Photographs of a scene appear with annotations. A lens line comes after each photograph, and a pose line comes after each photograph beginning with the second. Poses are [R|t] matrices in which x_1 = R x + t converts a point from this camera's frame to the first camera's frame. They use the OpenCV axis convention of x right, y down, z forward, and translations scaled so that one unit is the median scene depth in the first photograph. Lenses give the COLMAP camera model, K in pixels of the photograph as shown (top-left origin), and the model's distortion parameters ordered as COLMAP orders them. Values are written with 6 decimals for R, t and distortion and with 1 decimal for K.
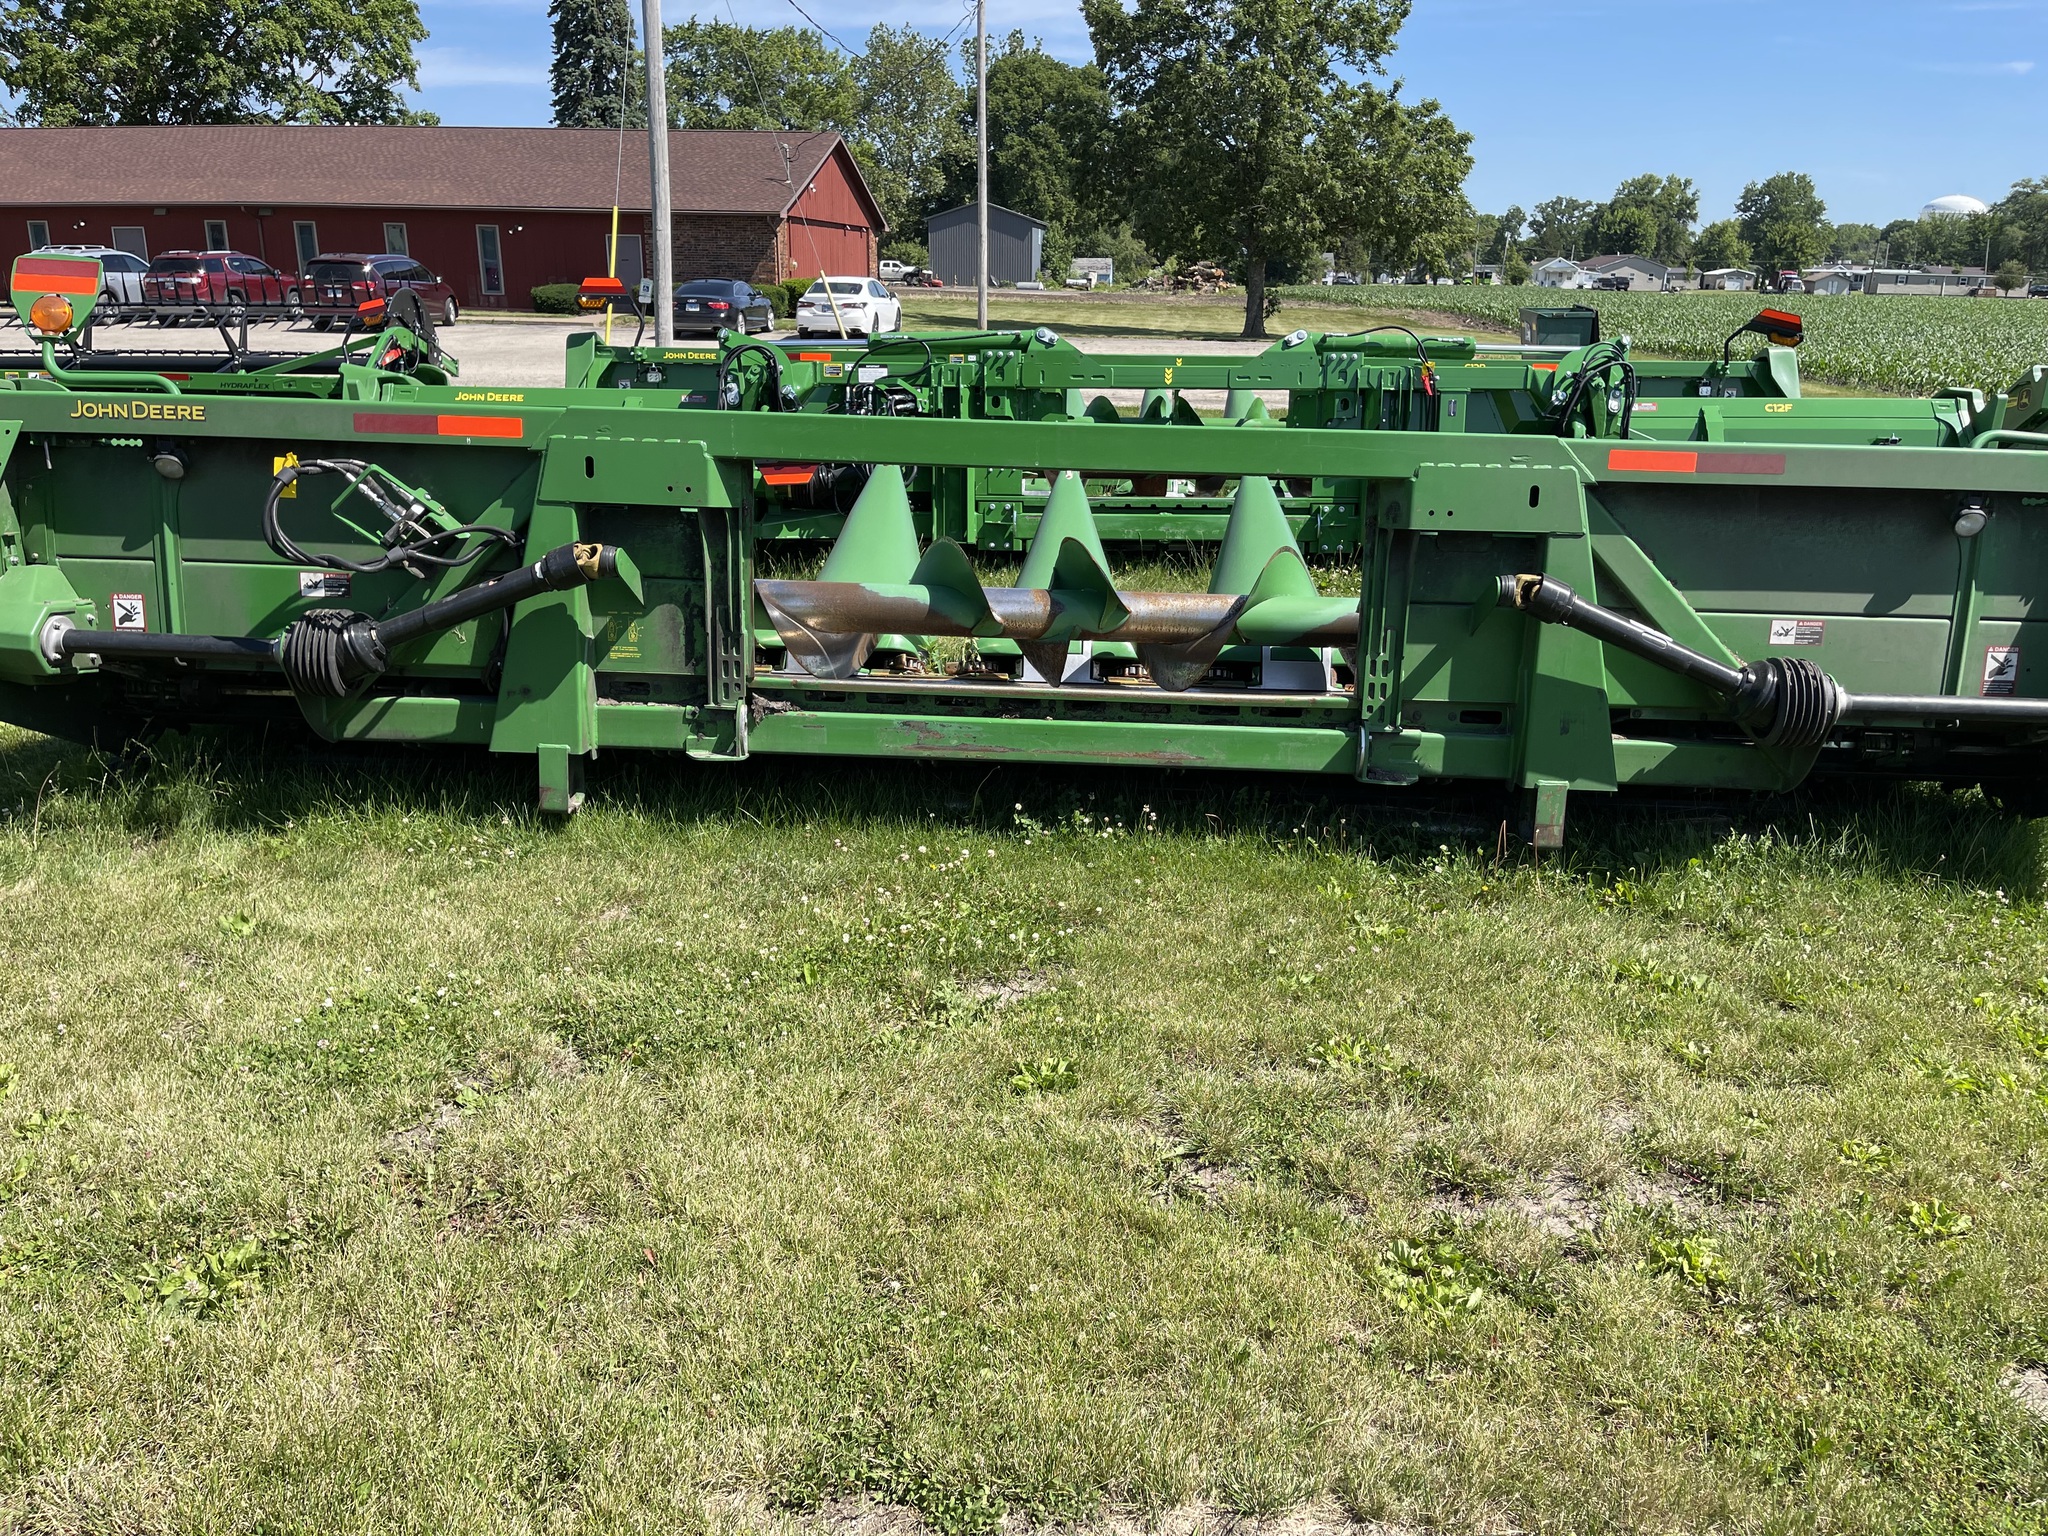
lens RADIAL K [[1558.3, 0, 1041.1], [0, 1558.3, 782.6], [0, 0, 1]] dist [0.066338, -0.090304]
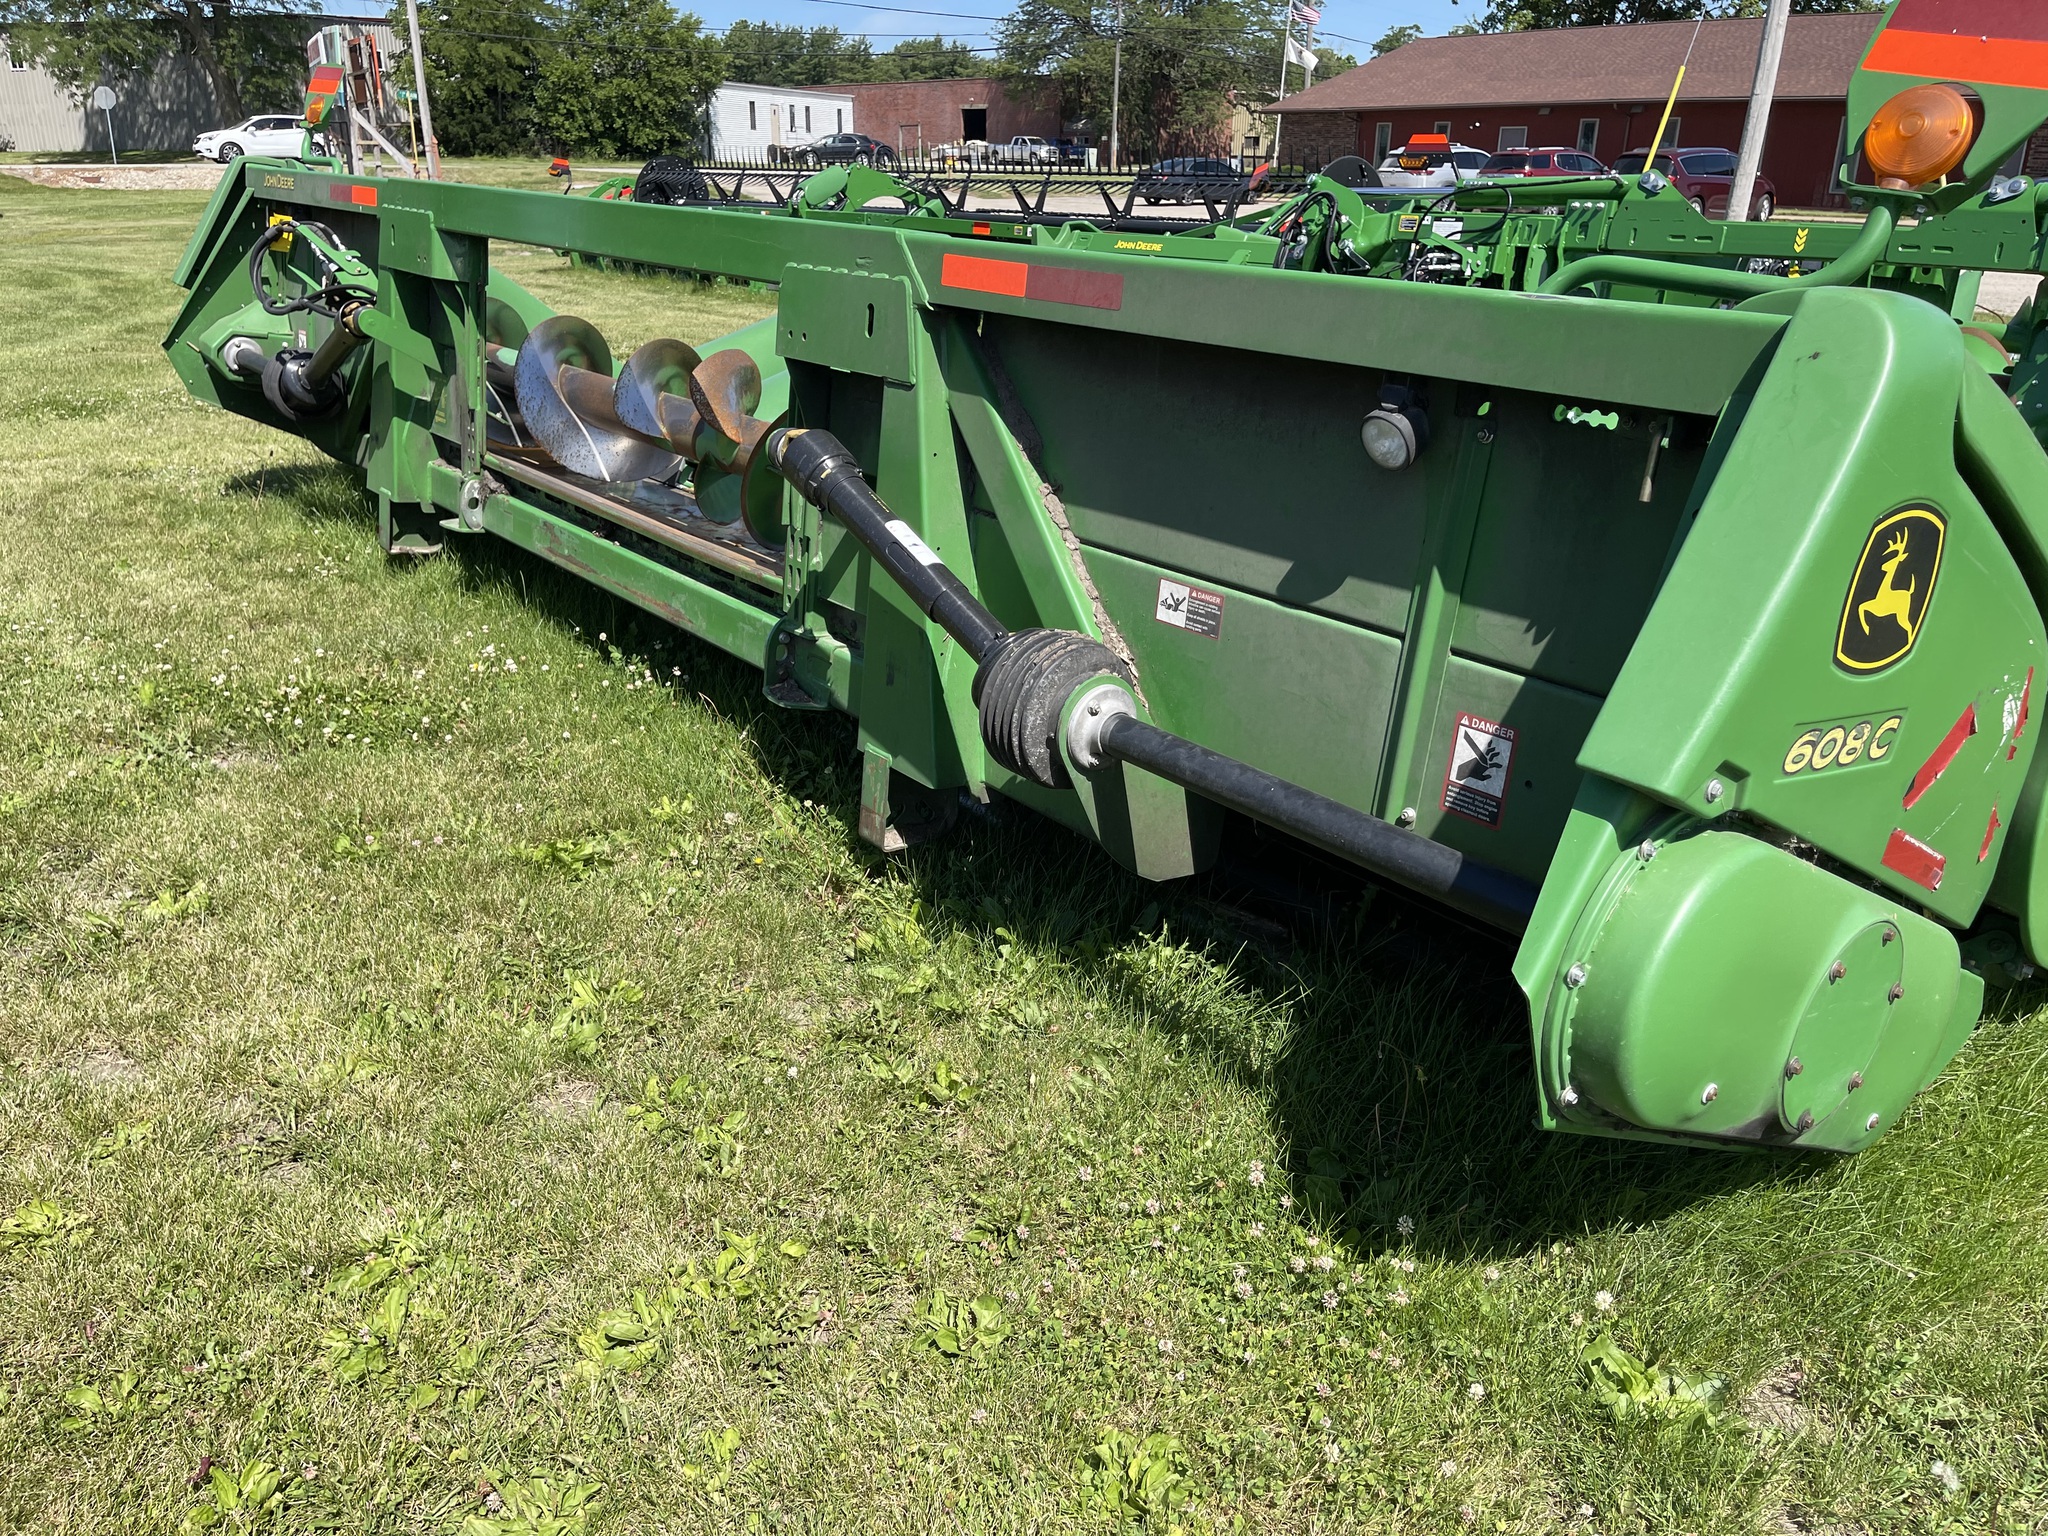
lens RADIAL K [[1558.3, 0, 1041.1], [0, 1558.3, 782.6], [0, 0, 1]] dist [0.066338, -0.090304]
pose [[0.650157, 0.274319, -0.708551, 0.847627], [-0.239325, 0.959018, 0.151687, -0.105959], [0.721124, 0.070954, 0.689163, 0.571453]]
